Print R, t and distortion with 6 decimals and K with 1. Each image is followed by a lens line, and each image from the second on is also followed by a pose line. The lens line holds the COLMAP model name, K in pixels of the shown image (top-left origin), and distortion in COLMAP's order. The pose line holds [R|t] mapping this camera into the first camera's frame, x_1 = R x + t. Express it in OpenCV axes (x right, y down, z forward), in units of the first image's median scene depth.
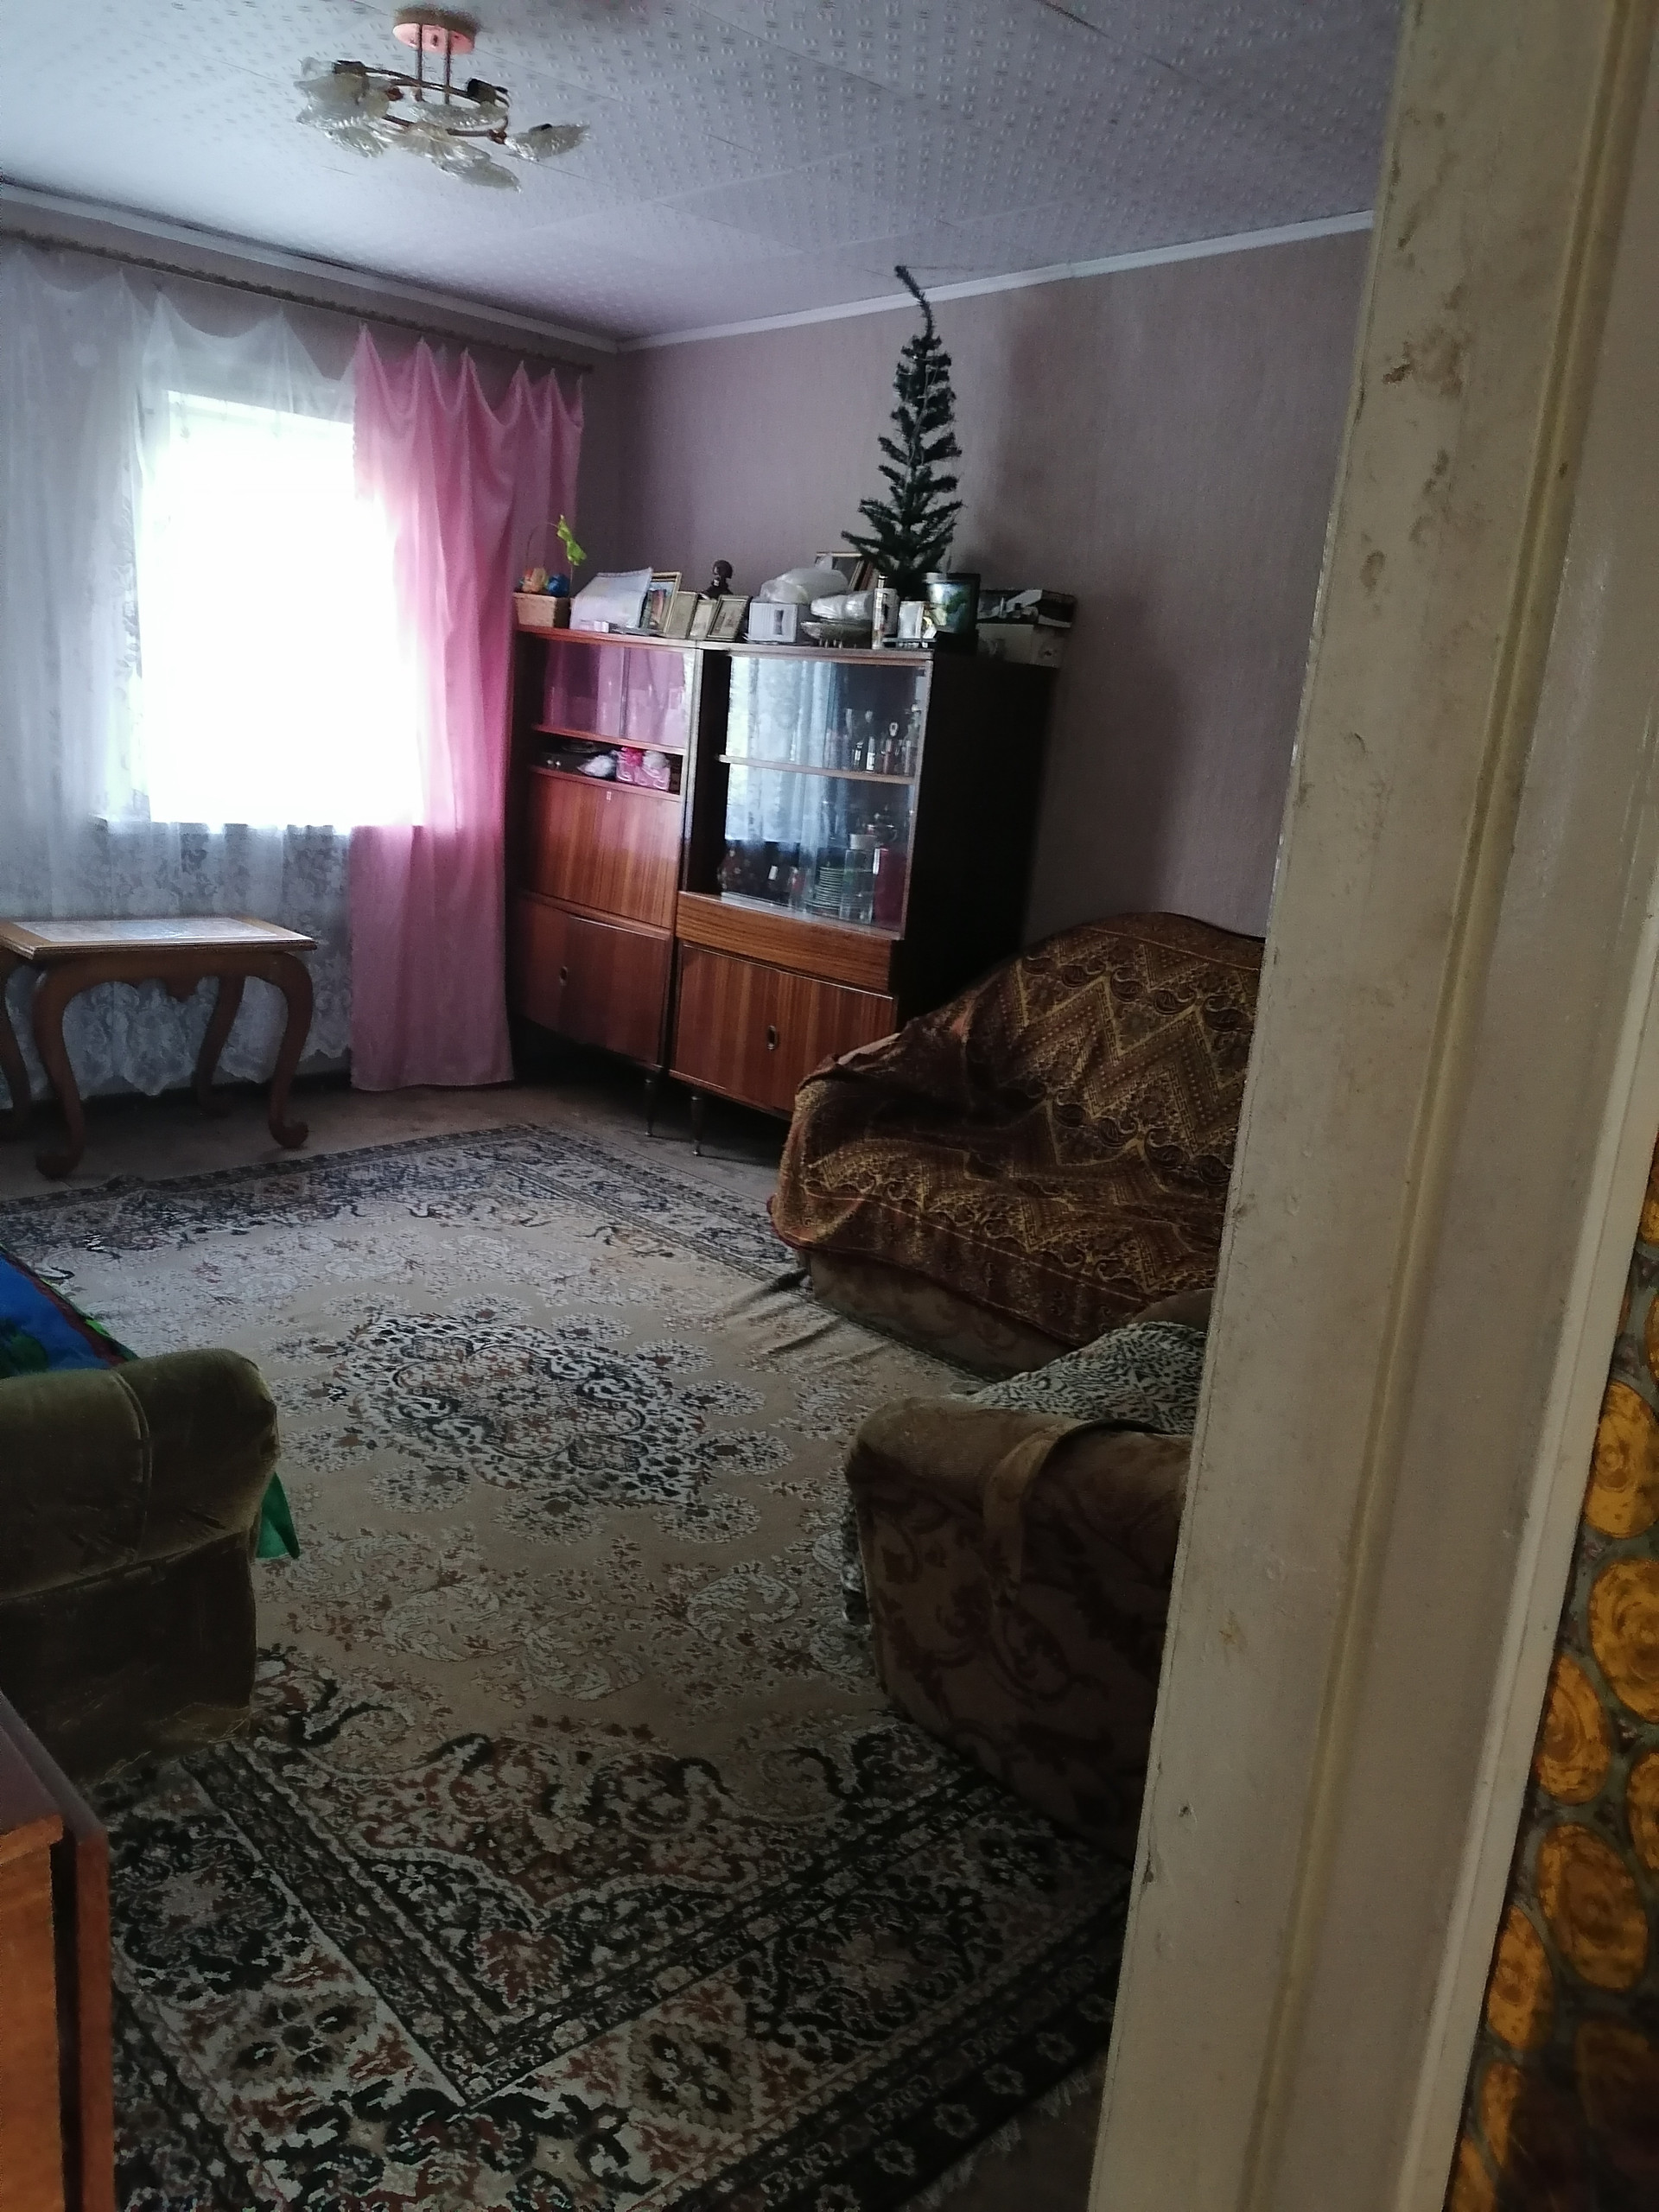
lens RADIAL K [[1651.9, 0, 870.5], [0, 1651.9, 1103.1], [0, 0, 1]] dist [0.088503, -0.111697]
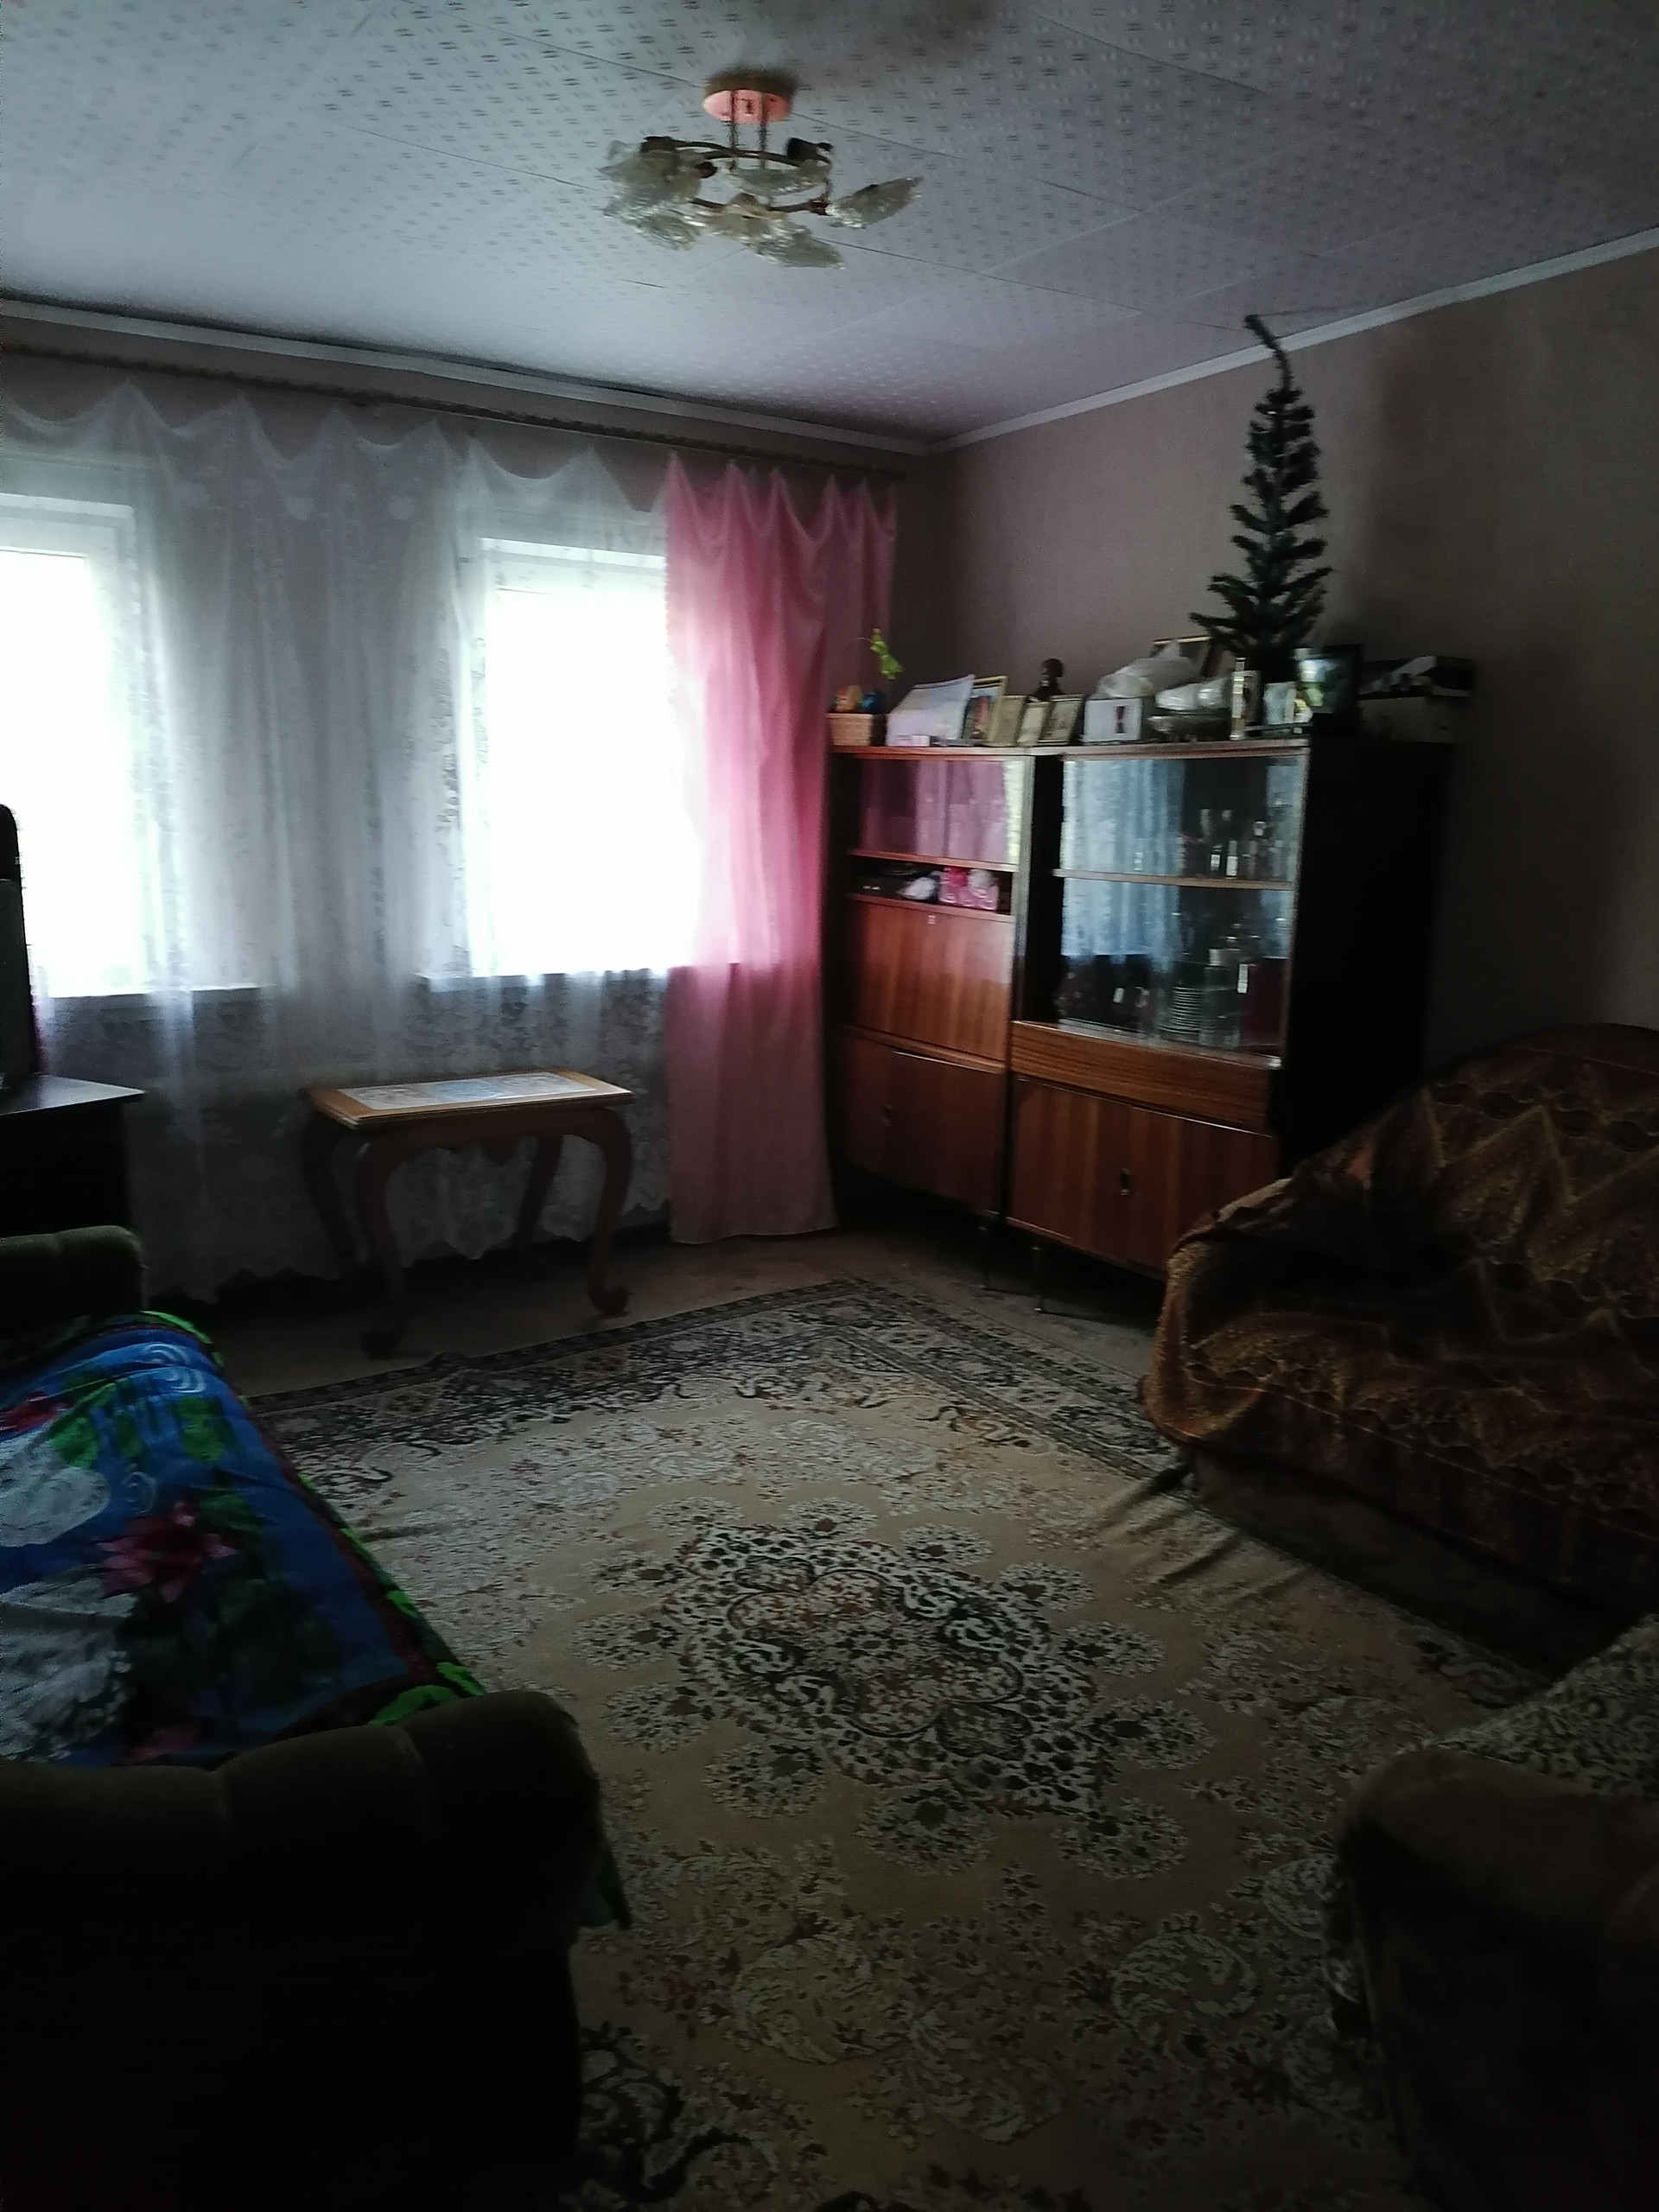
lens RADIAL K [[1651.9, 0, 848.7], [0, 1651.9, 1108.3], [0, 0, 1]] dist [0.088503, -0.111697]
pose [[0.981362, -0.033993, -0.189136, -0.042770], [0.023309, 0.998019, -0.058431, -0.036264], [0.190748, 0.052933, 0.980211, 0.122930]]
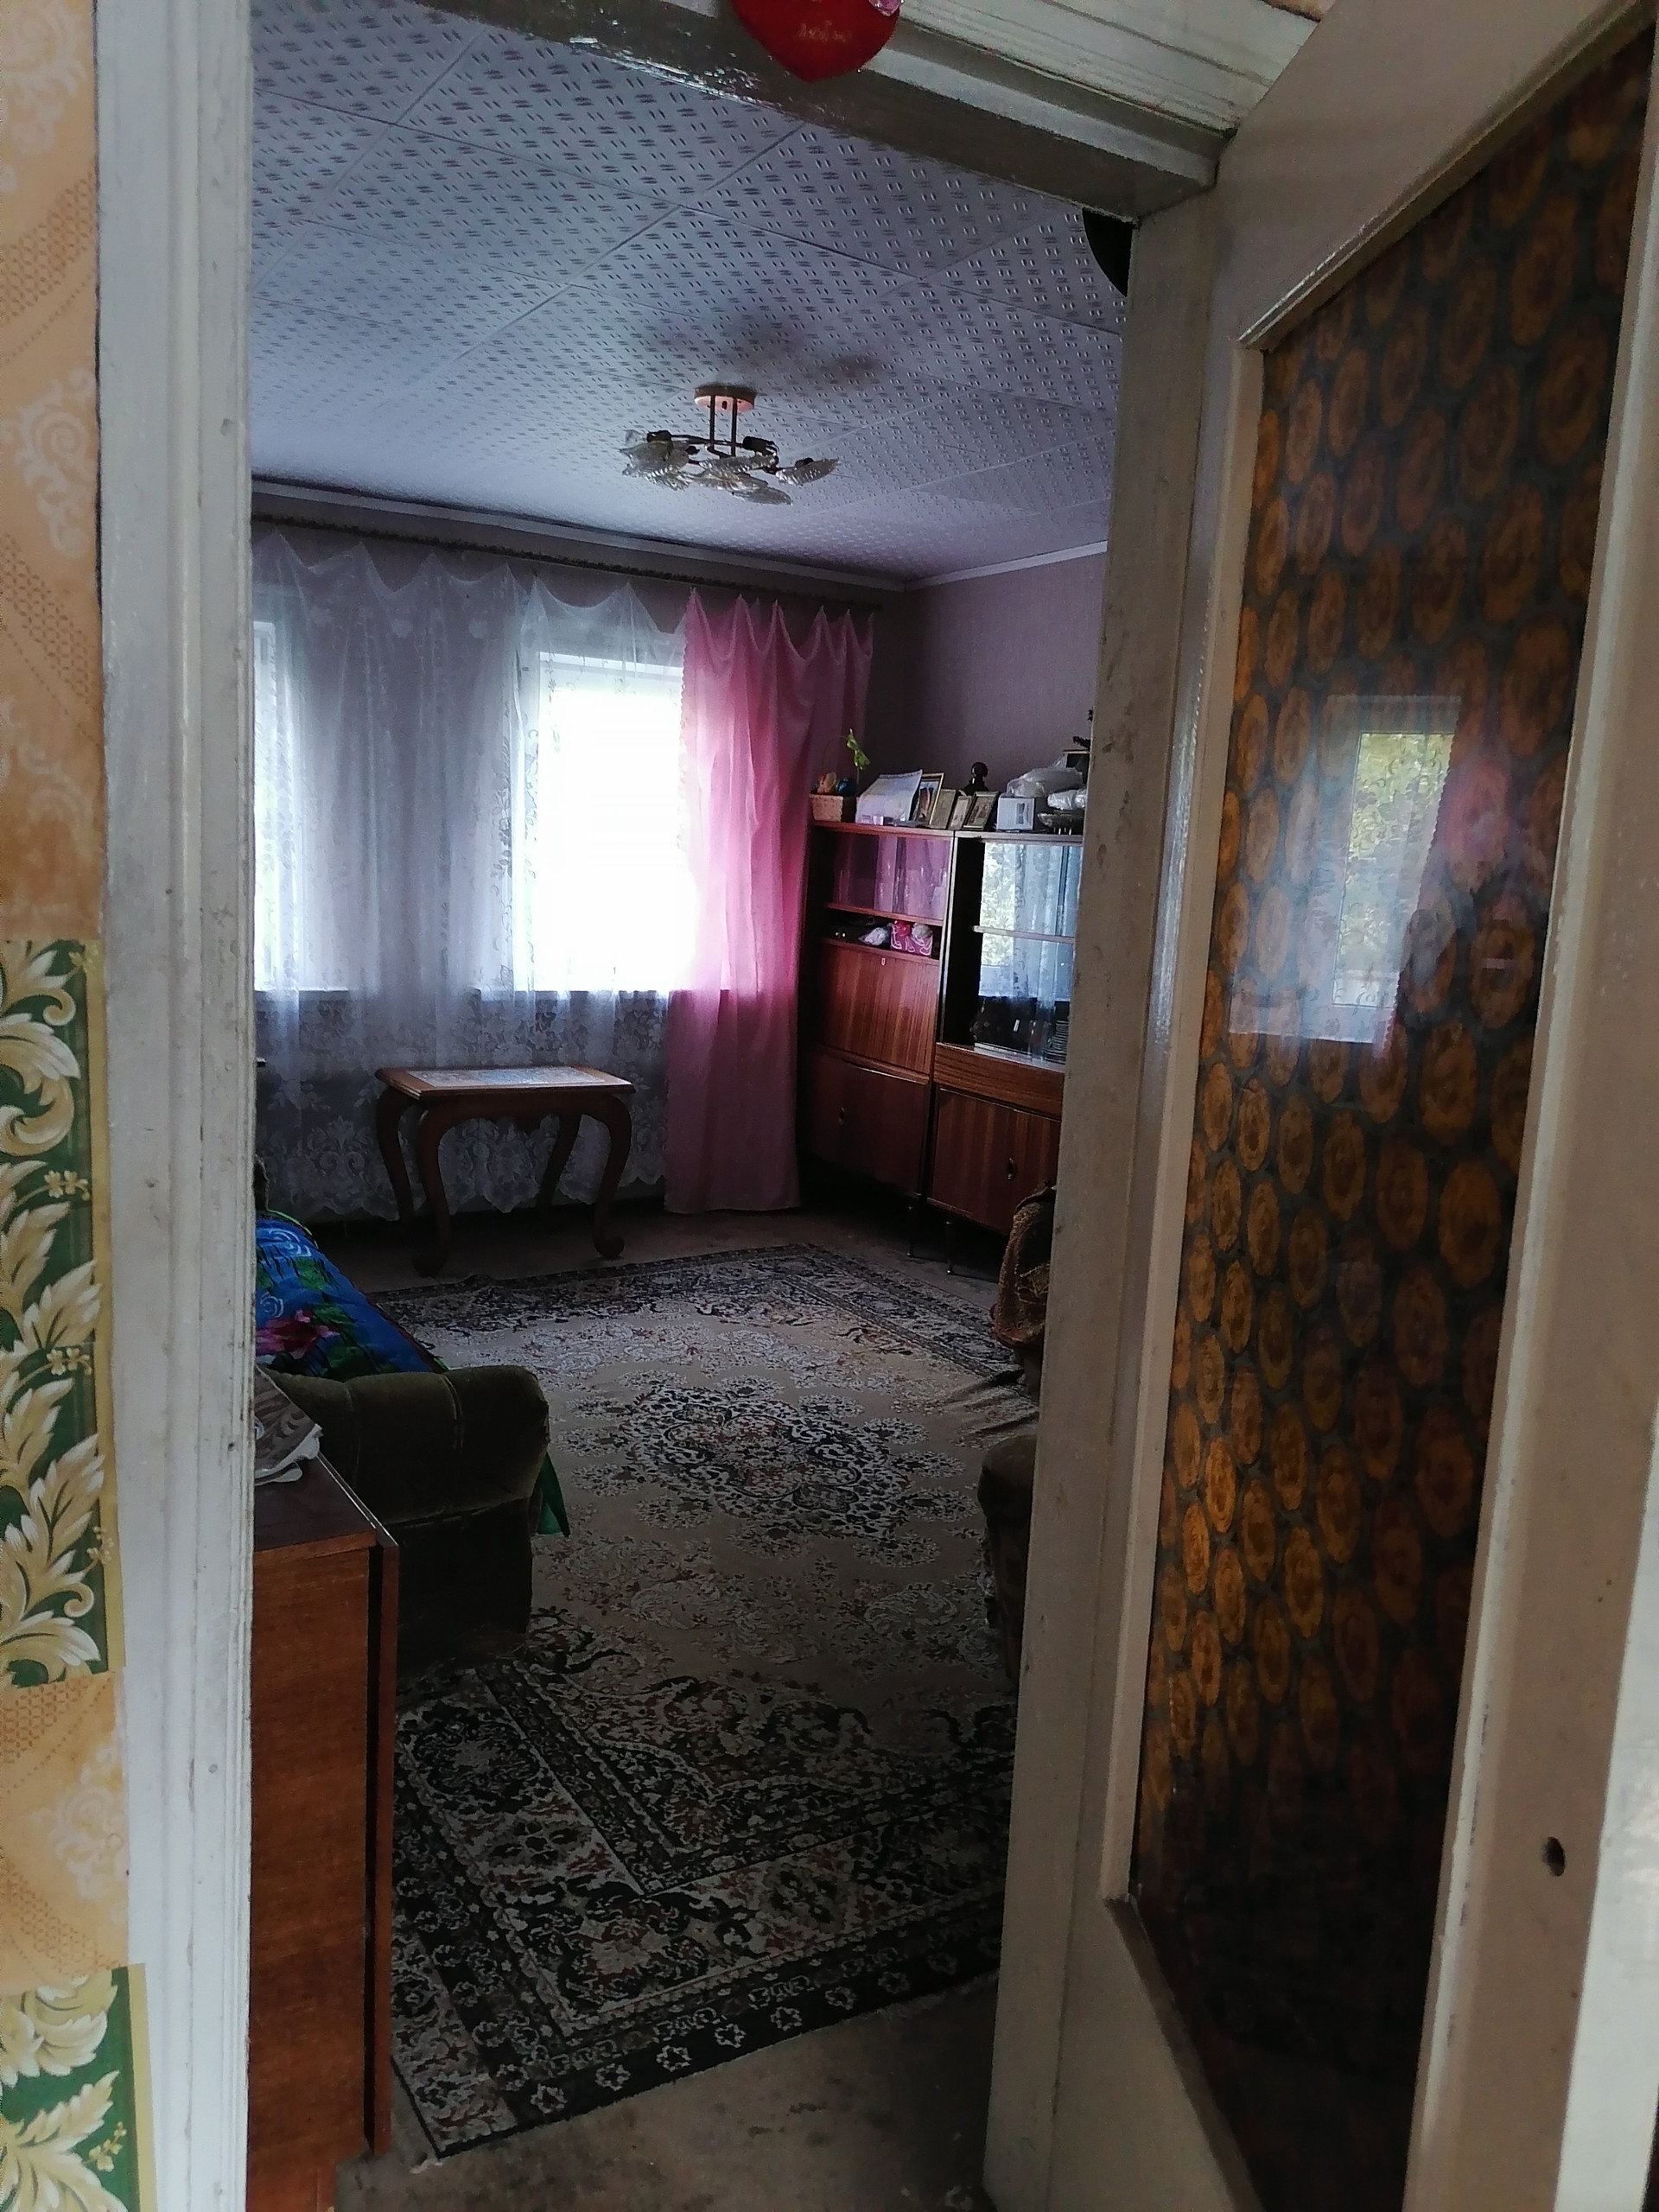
lens RADIAL K [[1651.9, 0, 882.8], [0, 1651.9, 1100.7], [0, 0, 1]] dist [0.088503, -0.111697]
pose [[0.980527, 0.001768, -0.196374, 0.091495], [-0.020025, 0.995647, -0.091024, 0.022457], [0.195358, 0.093184, 0.976295, -0.157332]]
